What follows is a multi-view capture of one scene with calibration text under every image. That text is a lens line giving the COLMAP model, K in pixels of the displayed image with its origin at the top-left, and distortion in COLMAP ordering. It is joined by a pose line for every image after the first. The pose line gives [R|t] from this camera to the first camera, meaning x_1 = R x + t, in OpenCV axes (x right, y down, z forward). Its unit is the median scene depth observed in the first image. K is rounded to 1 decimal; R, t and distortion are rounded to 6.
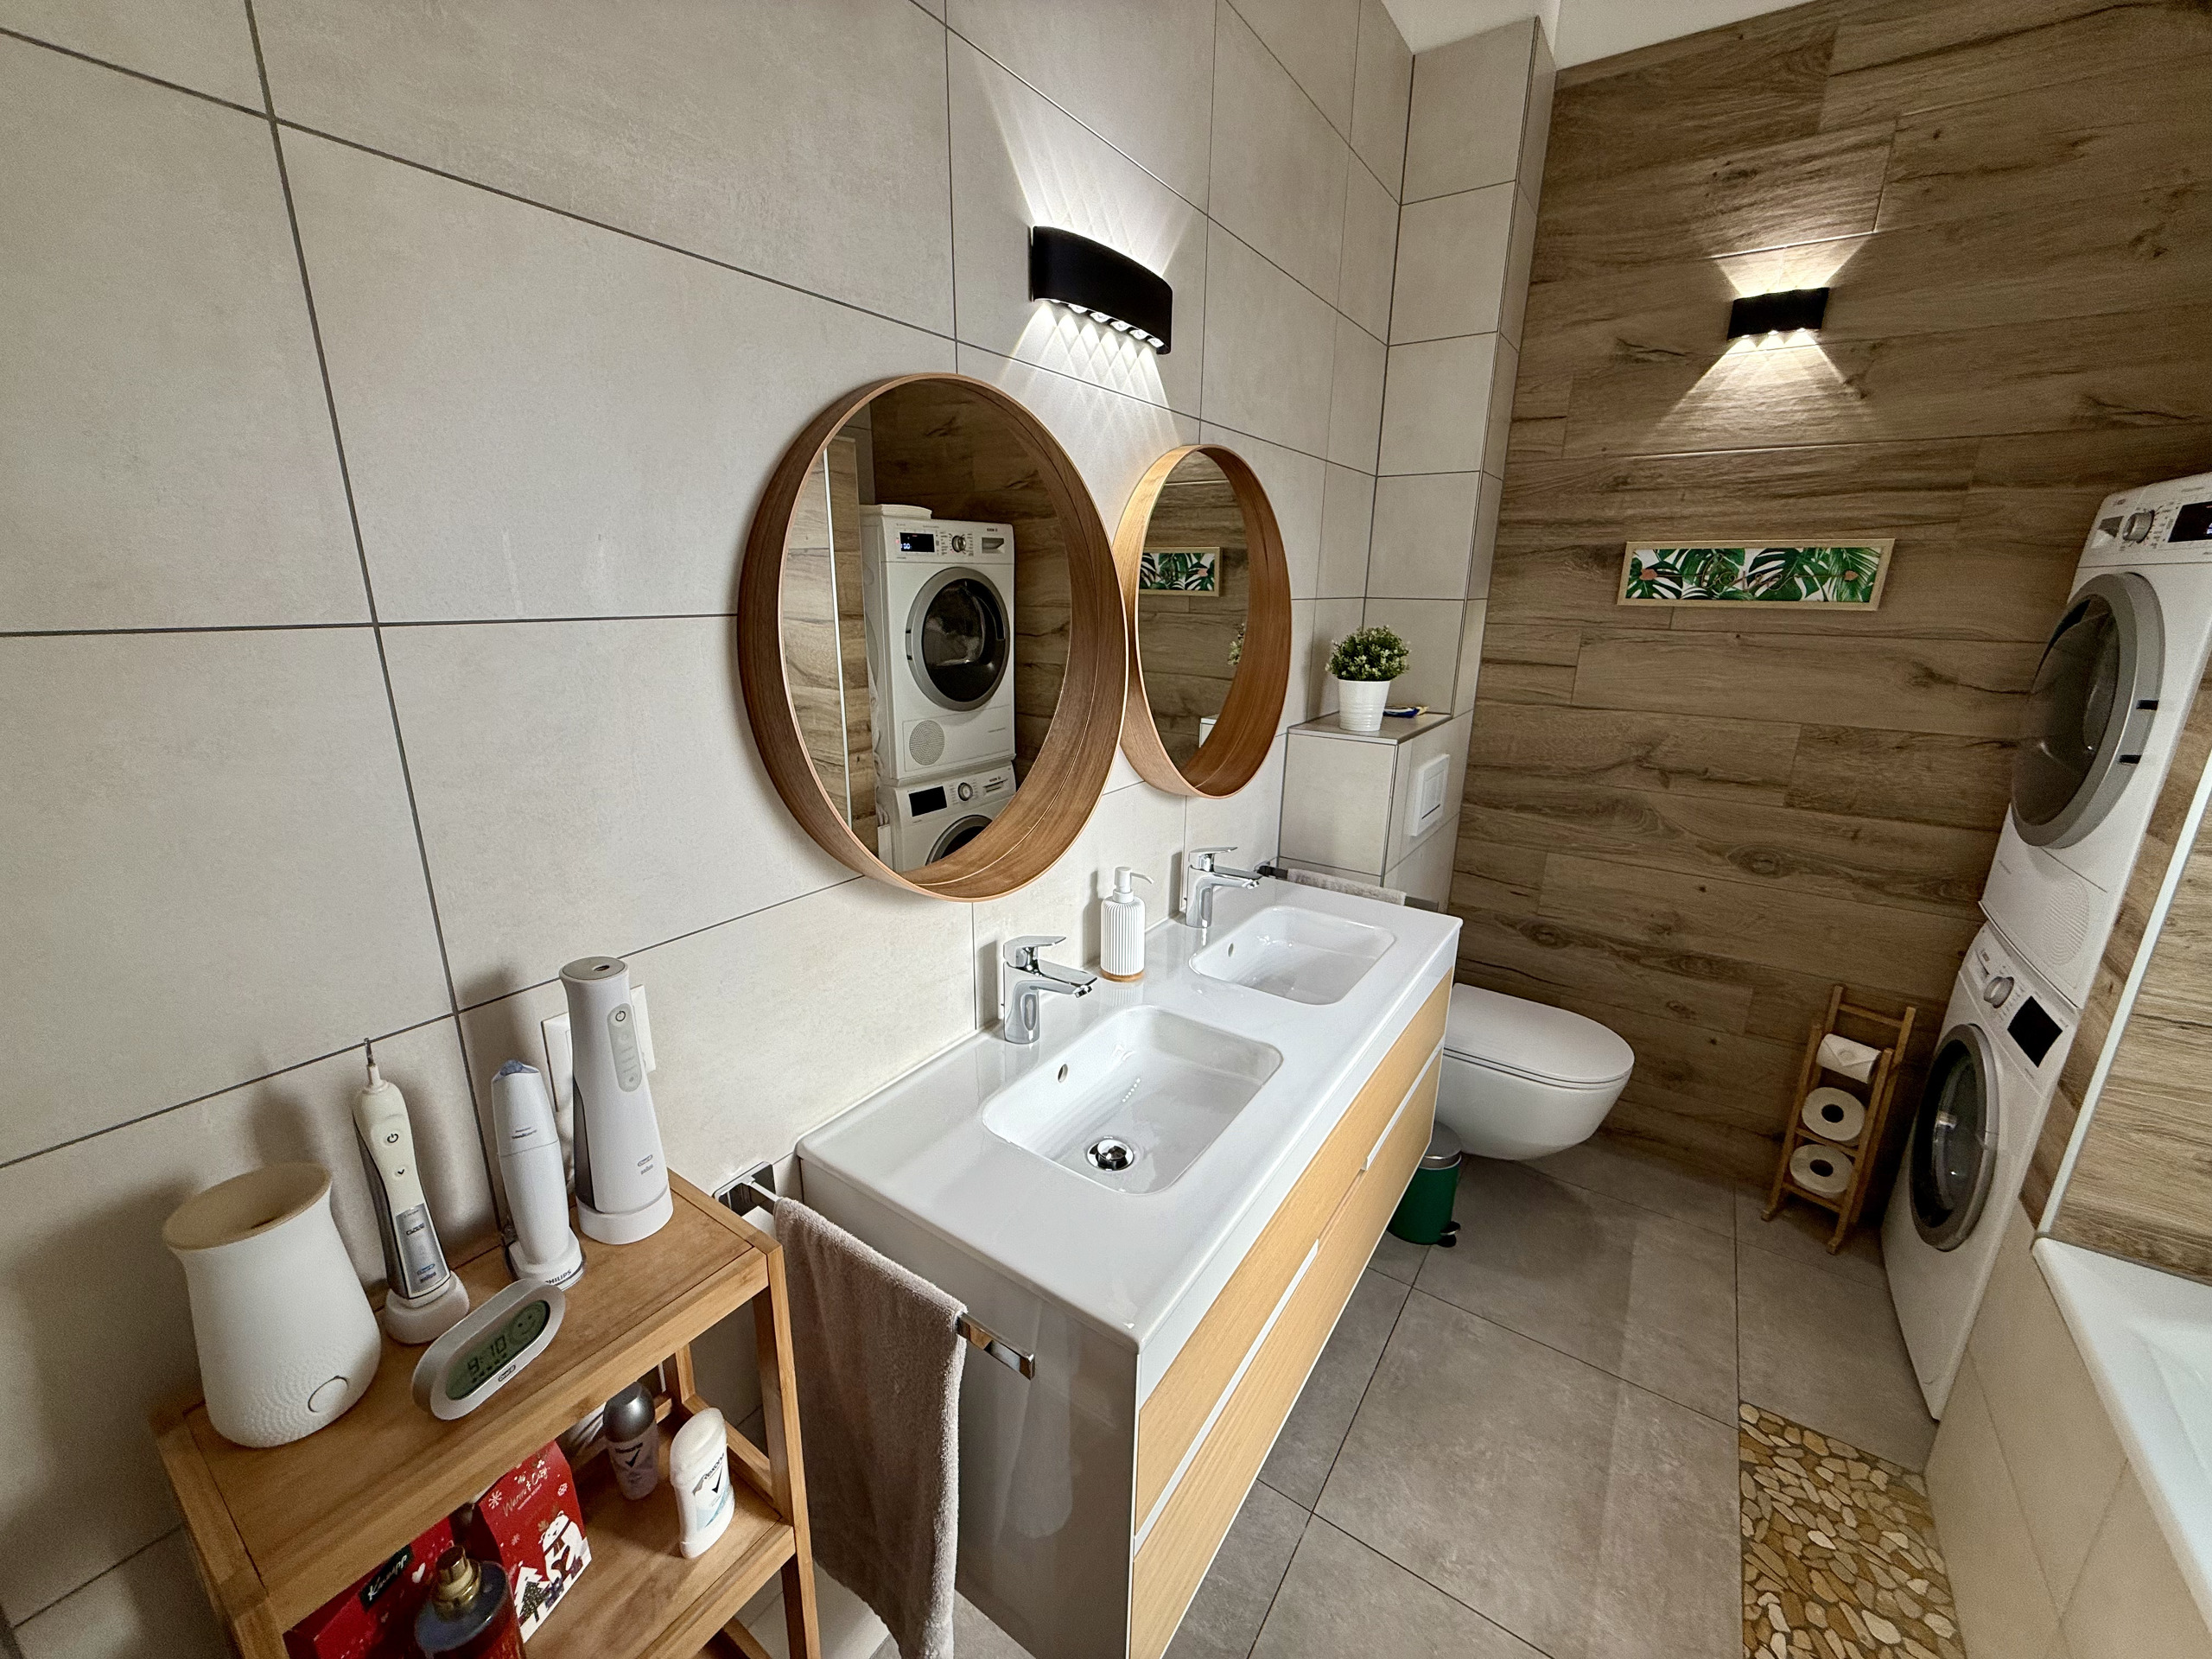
lens RADIAL K [[880.2, 0, 1100.8], [0, 880.2, 825.2], [0, 0, 1]] dist [0.002265, 0.000437]
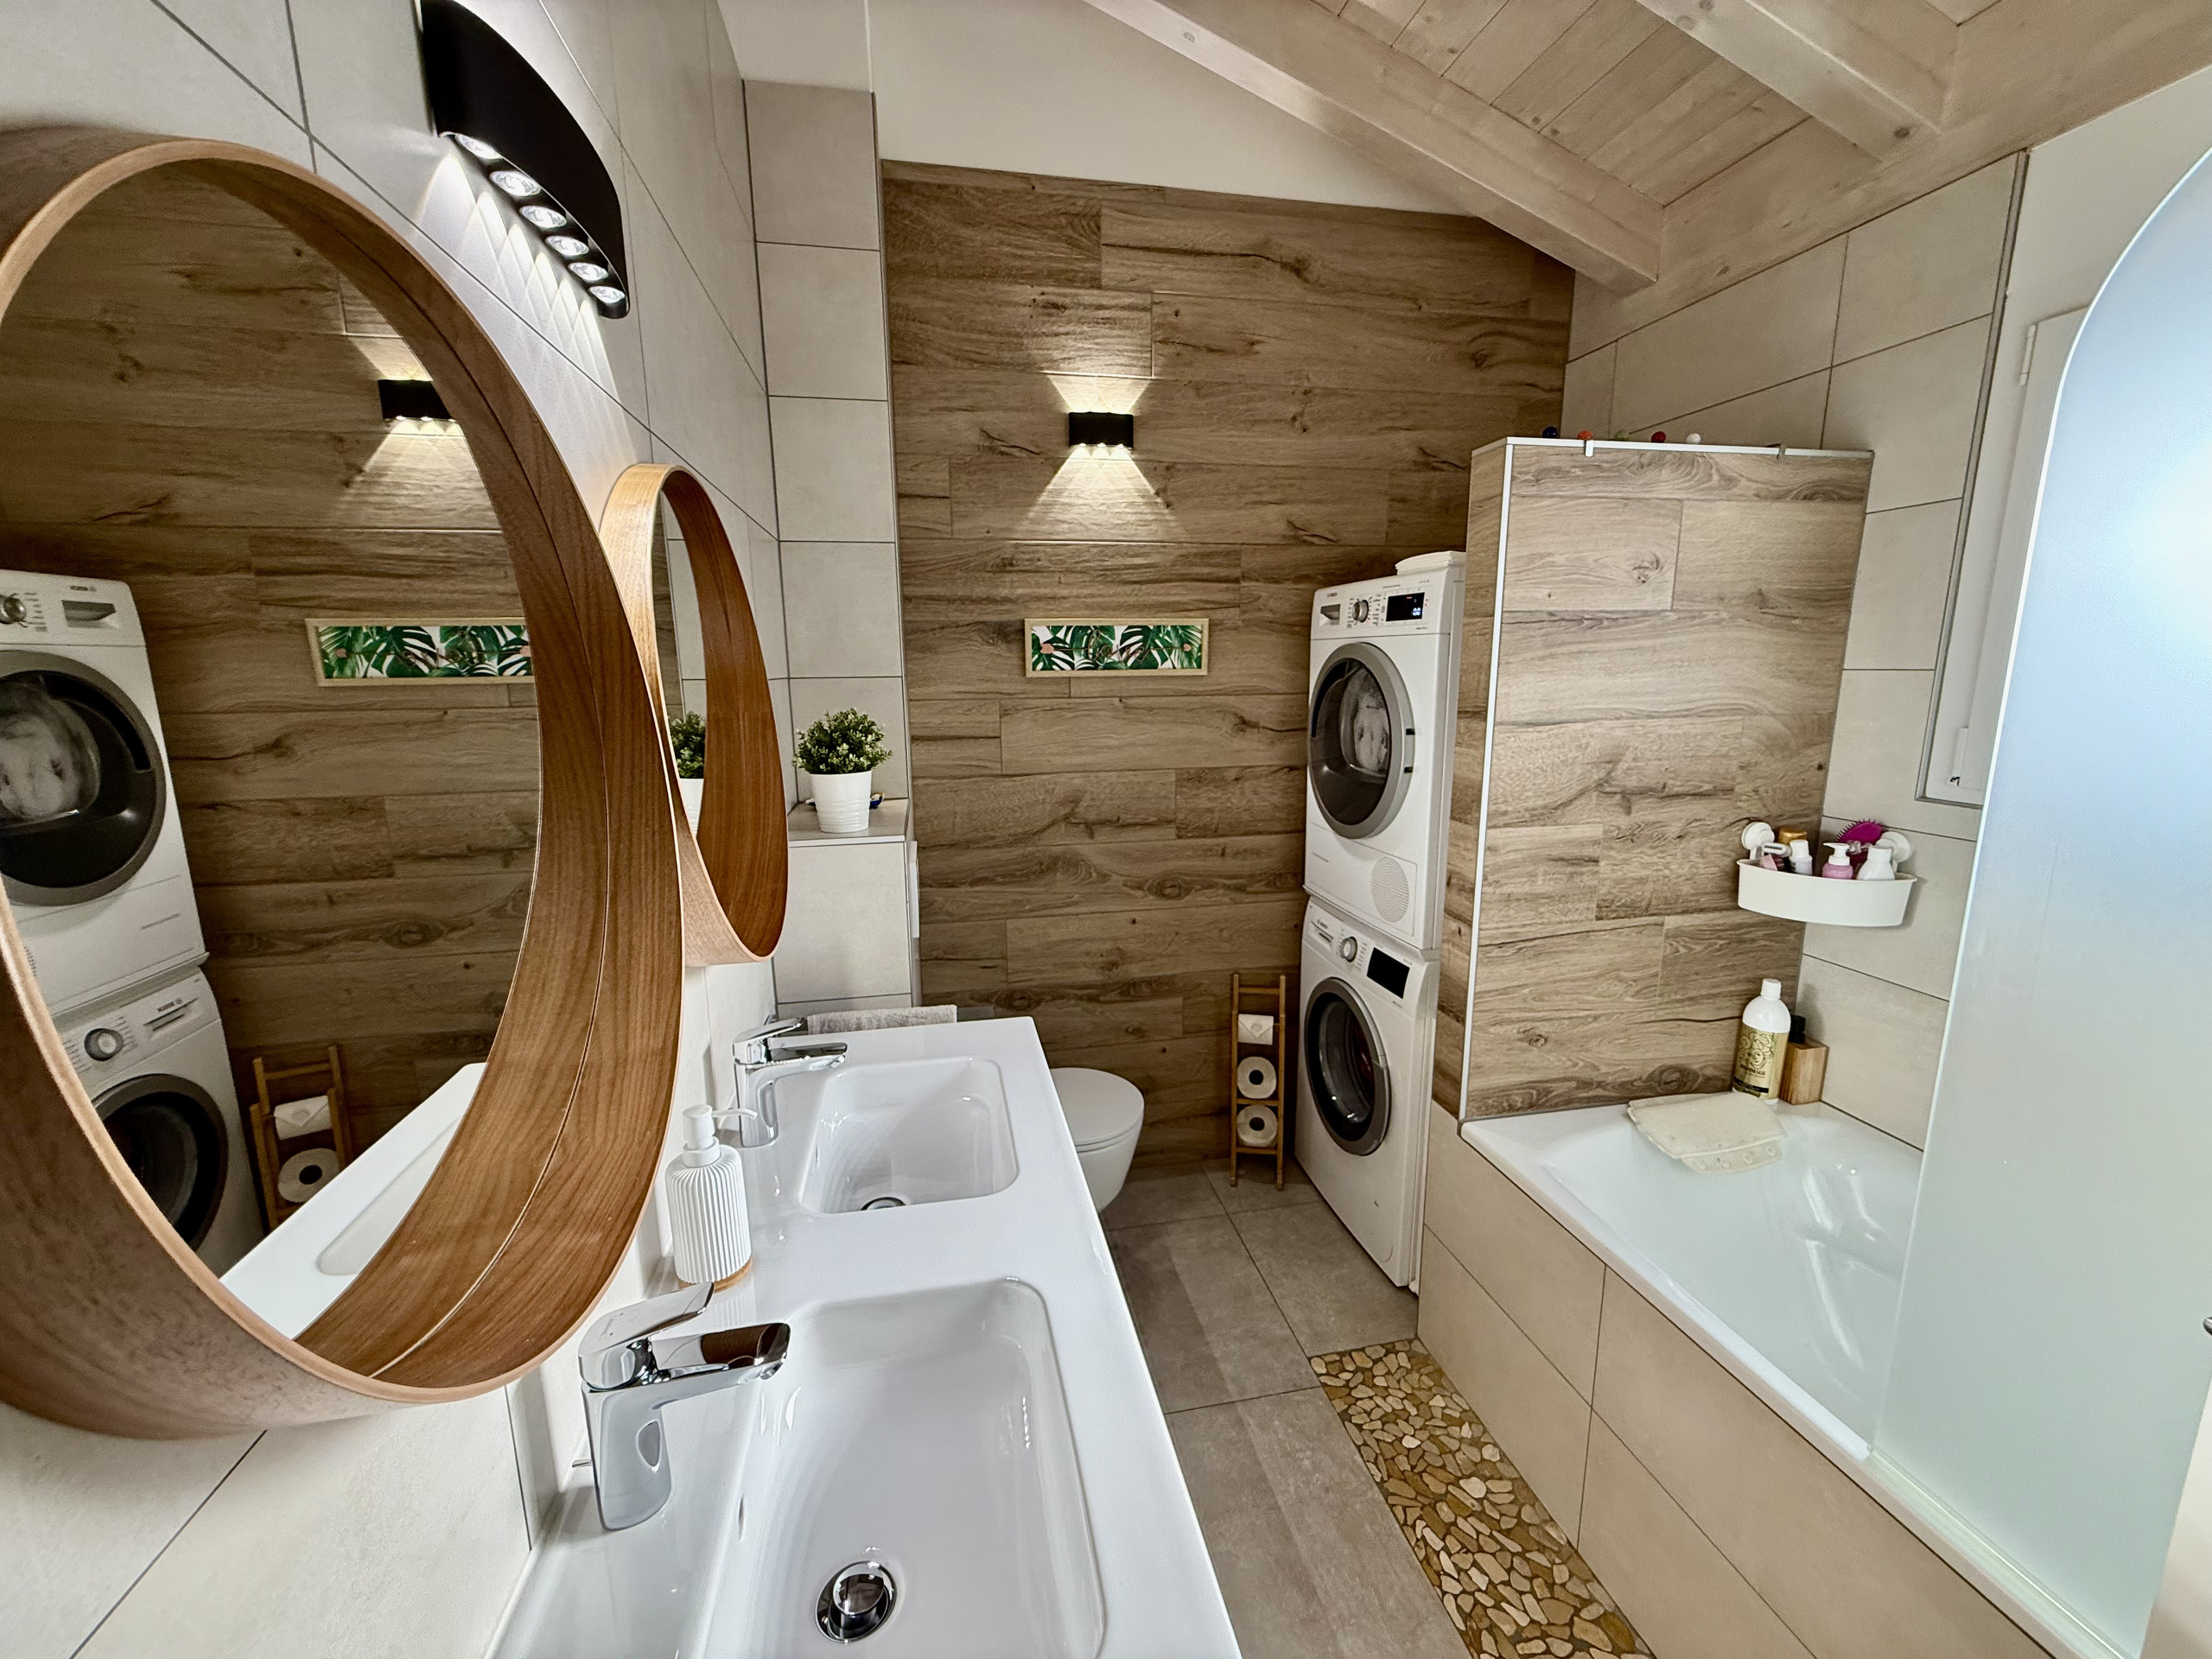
lens RADIAL K [[879.3, 0, 1102.0], [0, 879.3, 827.1], [0, 0, 1]] dist [0.001376, -0.000126]
pose [[0.700479, -0.151268, 0.697457, -0.123275], [0.211180, 0.977447, -0.000101, -0.059895], [-0.681712, 0.147360, 0.716626, 0.227442]]
